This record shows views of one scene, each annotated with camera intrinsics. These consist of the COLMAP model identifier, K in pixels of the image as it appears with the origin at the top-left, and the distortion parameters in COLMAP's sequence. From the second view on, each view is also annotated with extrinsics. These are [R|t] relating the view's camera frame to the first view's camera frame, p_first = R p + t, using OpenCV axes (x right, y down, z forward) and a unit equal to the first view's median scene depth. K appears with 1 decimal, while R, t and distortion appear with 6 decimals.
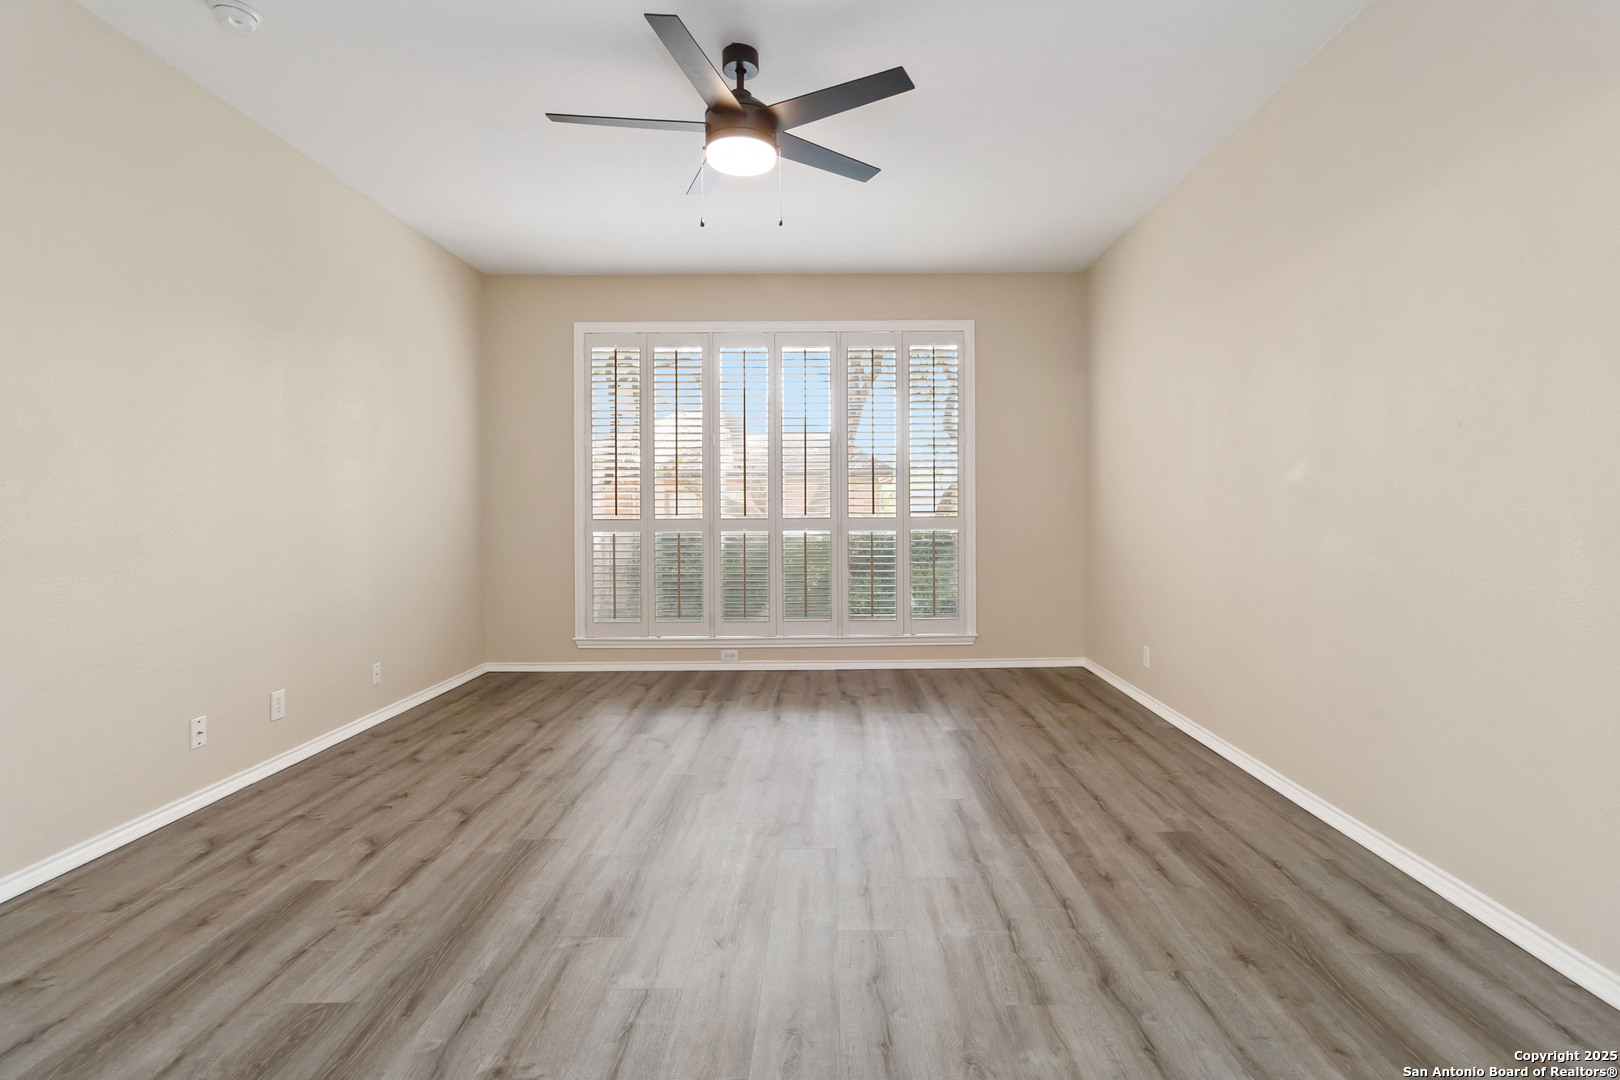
lens RADIAL K [[762.8, 0, 818.4], [0, 762.8, 532.7], [0, 0, 1]] dist [-0.002179, -0.000120]
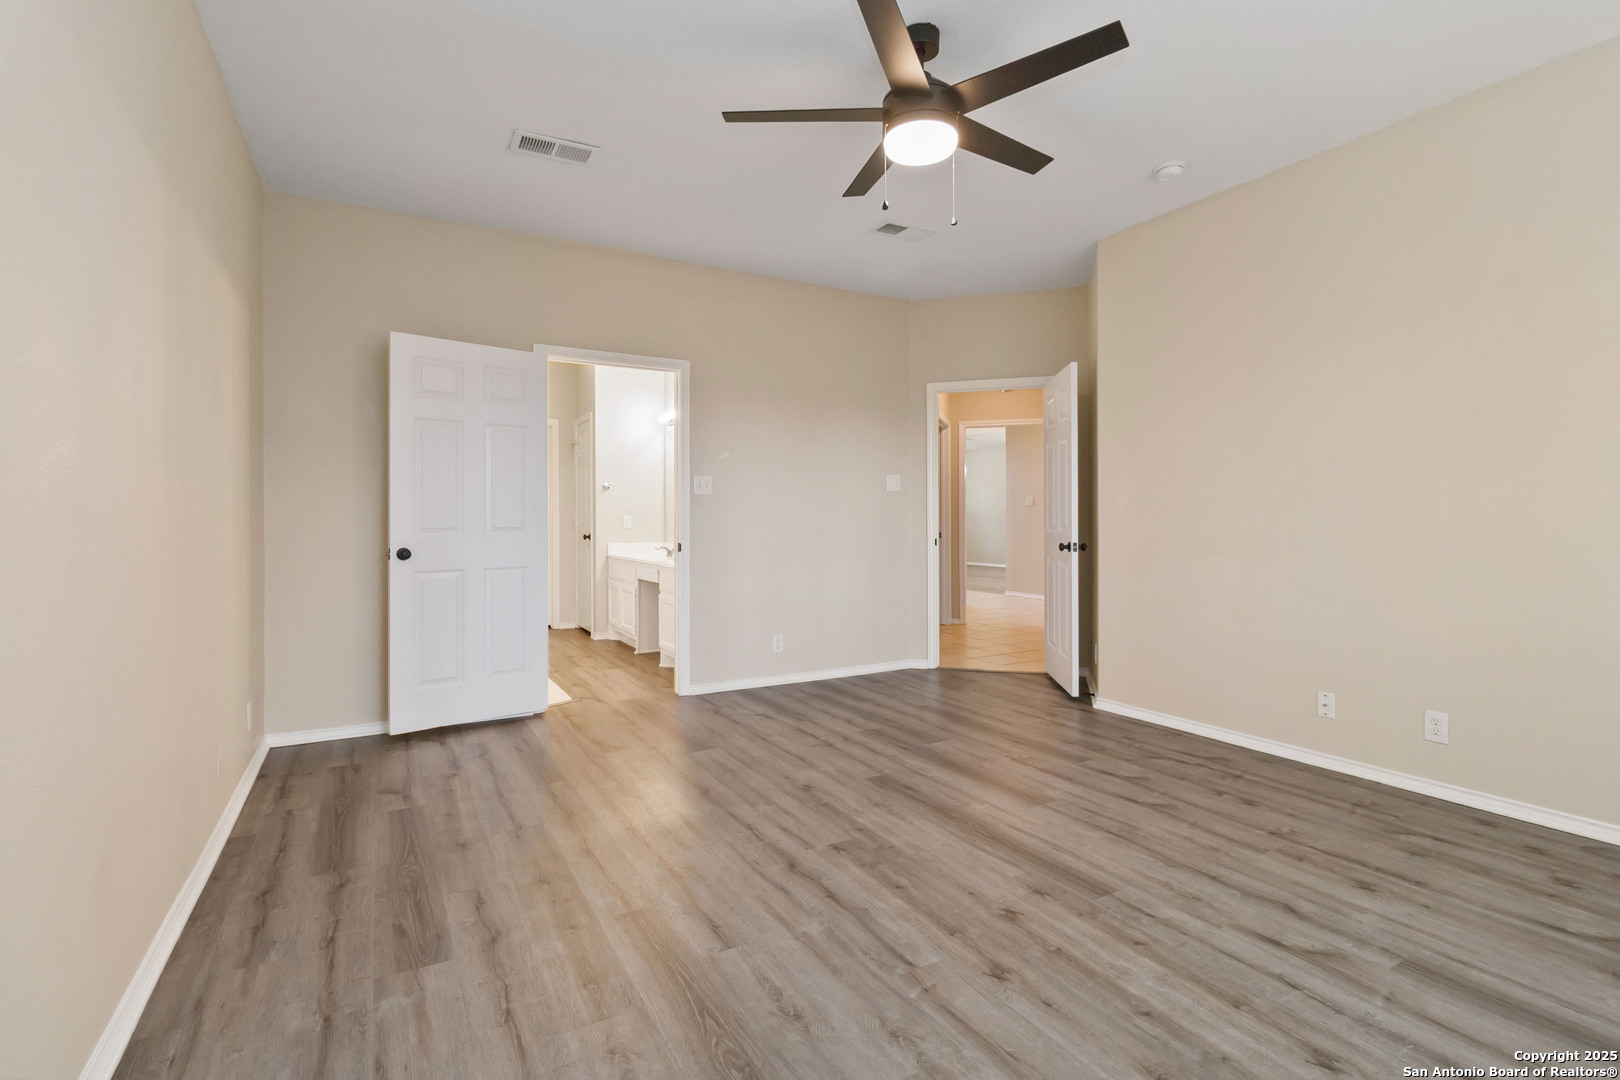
lens RADIAL K [[762.8, 0, 821.0], [0, 762.8, 532.2], [0, 0, 1]] dist [-0.002179, -0.000120]
pose [[-0.857547, 0.017142, -0.514120, 0.466287], [-0.009013, 0.998790, 0.048336, -0.053510], [0.514327, 0.046084, -0.856355, 1.654019]]
